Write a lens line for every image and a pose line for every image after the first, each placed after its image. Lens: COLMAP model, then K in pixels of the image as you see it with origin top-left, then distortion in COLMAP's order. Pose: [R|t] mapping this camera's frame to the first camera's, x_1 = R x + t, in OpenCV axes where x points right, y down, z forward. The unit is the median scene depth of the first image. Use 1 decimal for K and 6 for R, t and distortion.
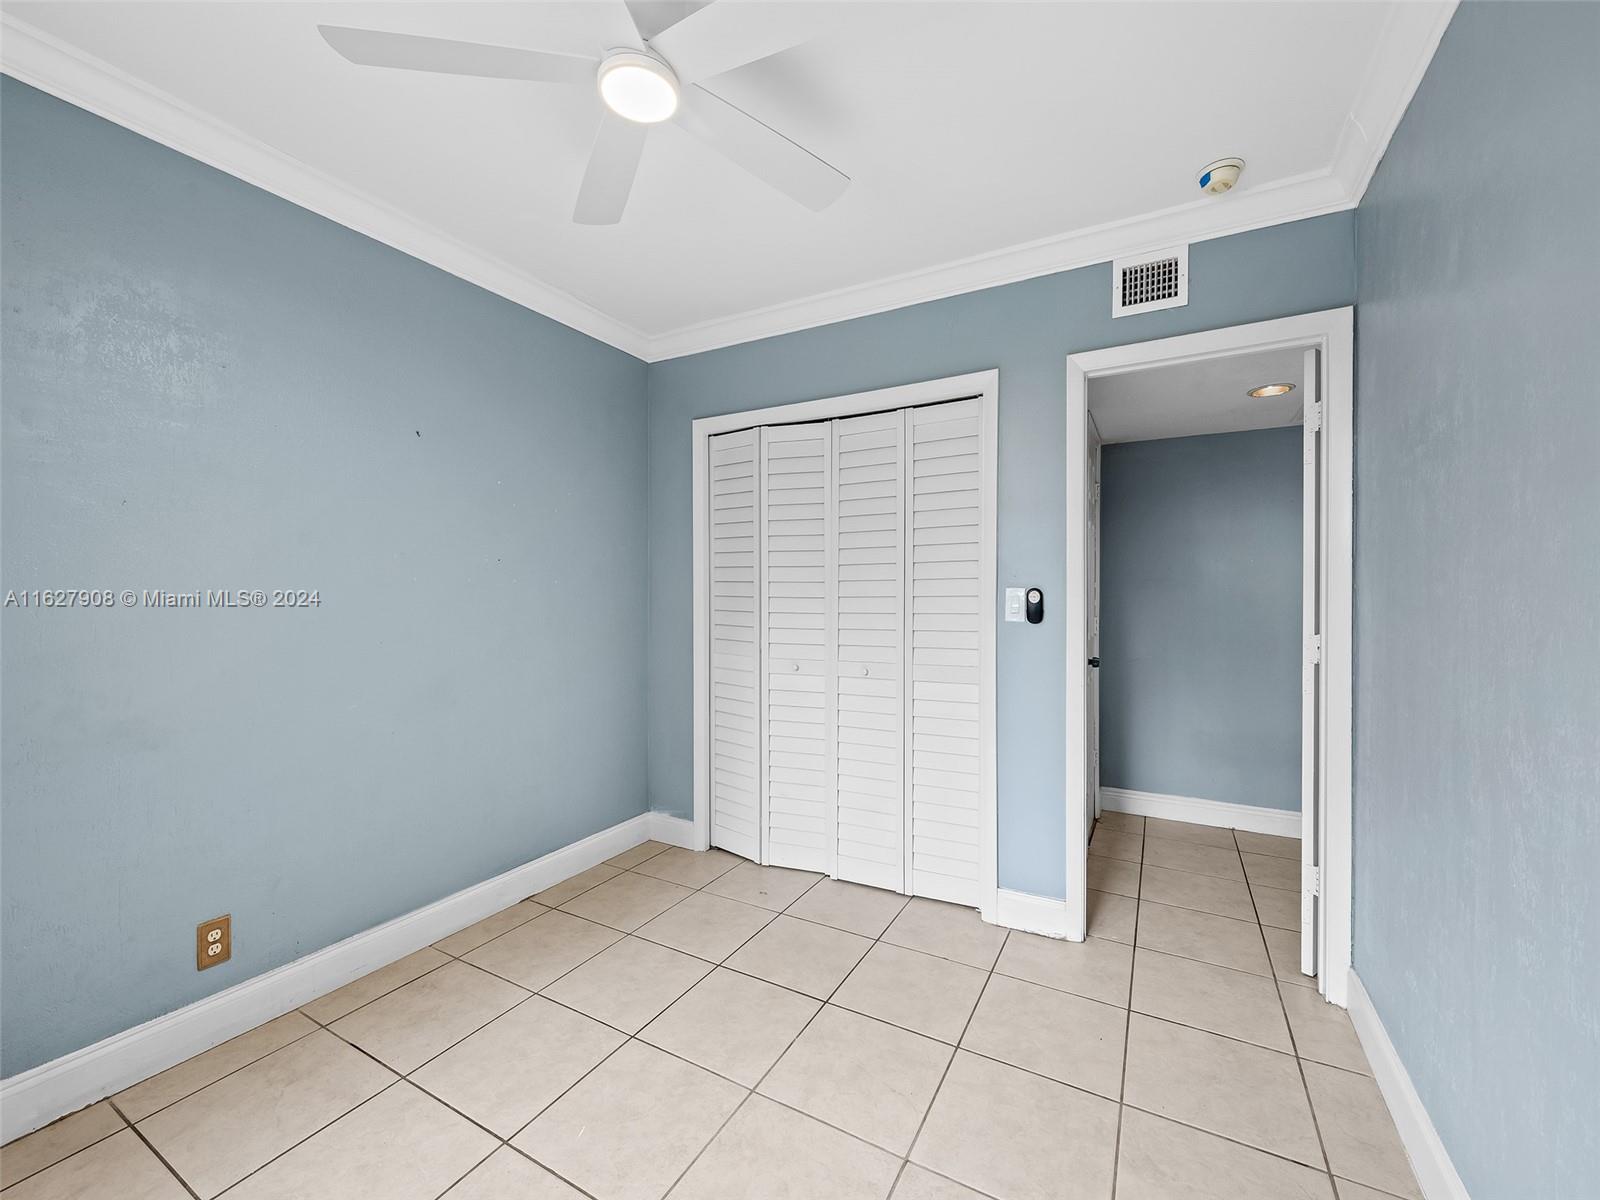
lens RADIAL K [[659.5, 0, 797.3], [0, 659.5, 598.5], [0, 0, 1]] dist [0.004212, -0.001305]
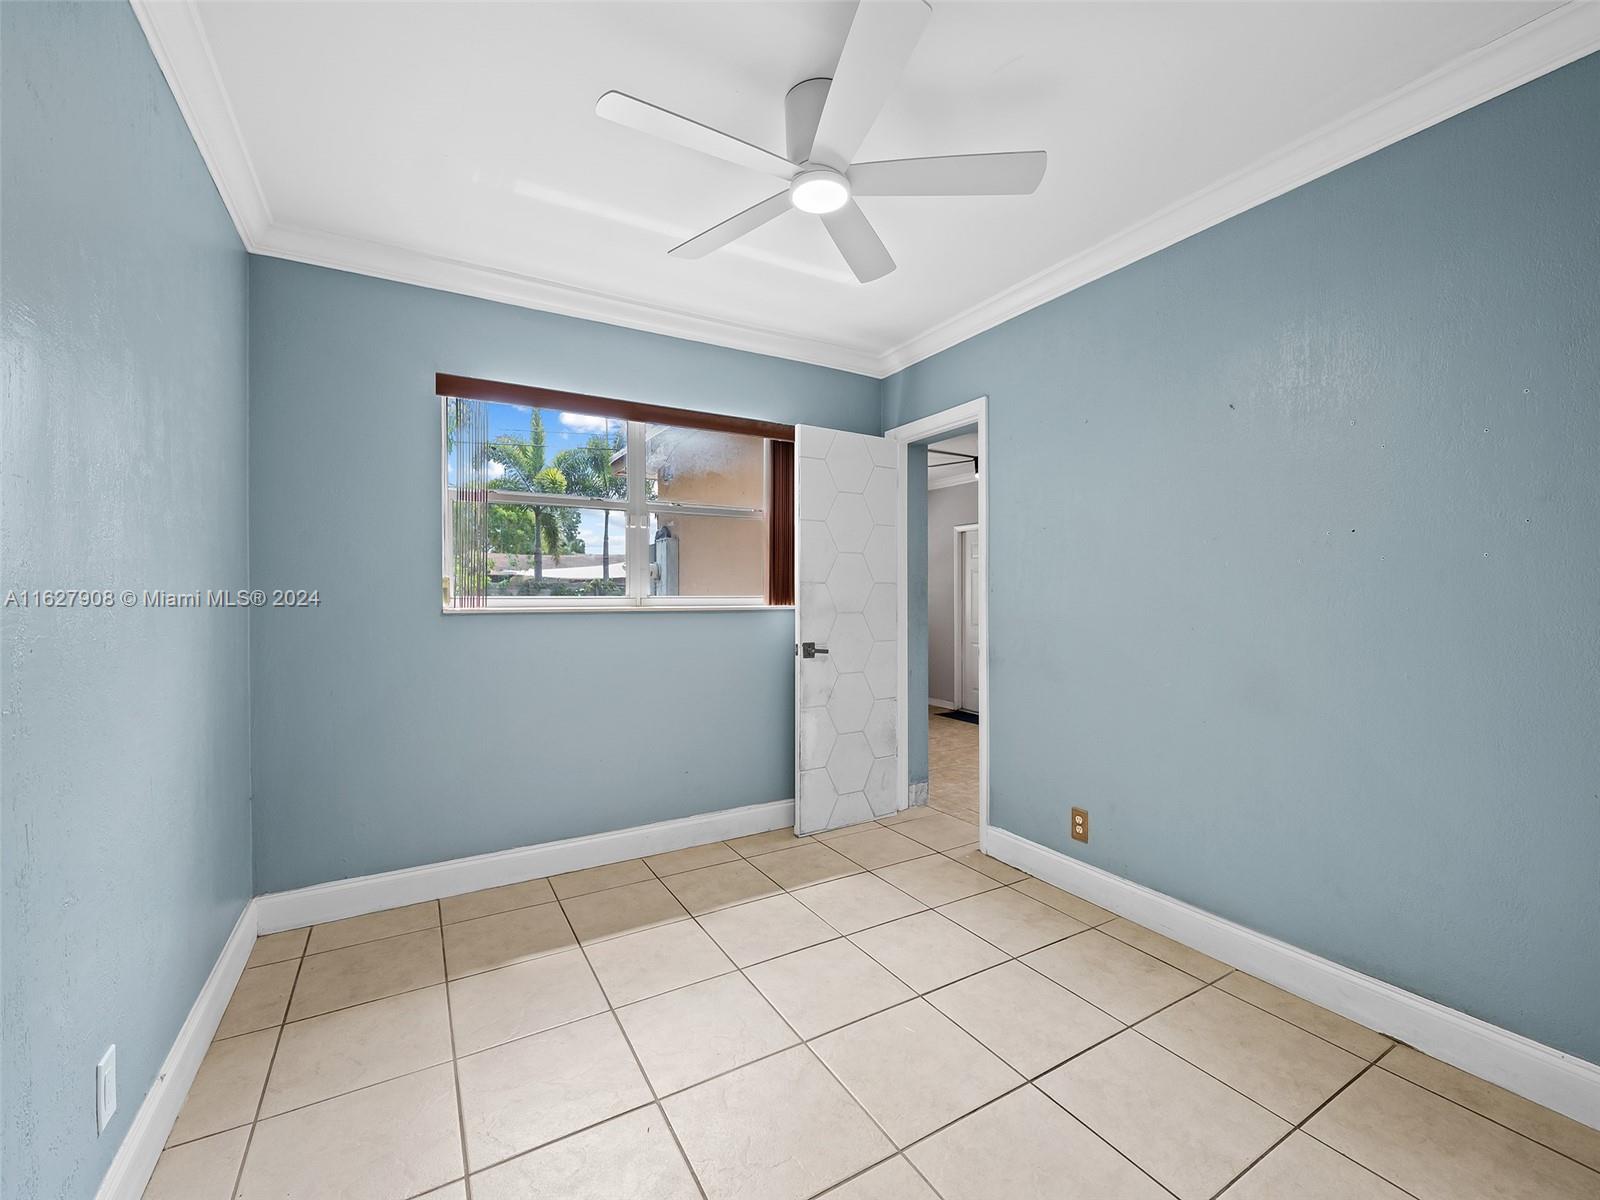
lens RADIAL K [[659.5, 0, 798.2], [0, 659.5, 596.1], [0, 0, 1]] dist [0.004212, -0.001305]
pose [[-0.500159, 0.004849, -0.865920, 0.611059], [-0.003855, 0.999962, 0.007826, 0.010279], [0.865925, 0.007253, -0.500121, 1.077294]]
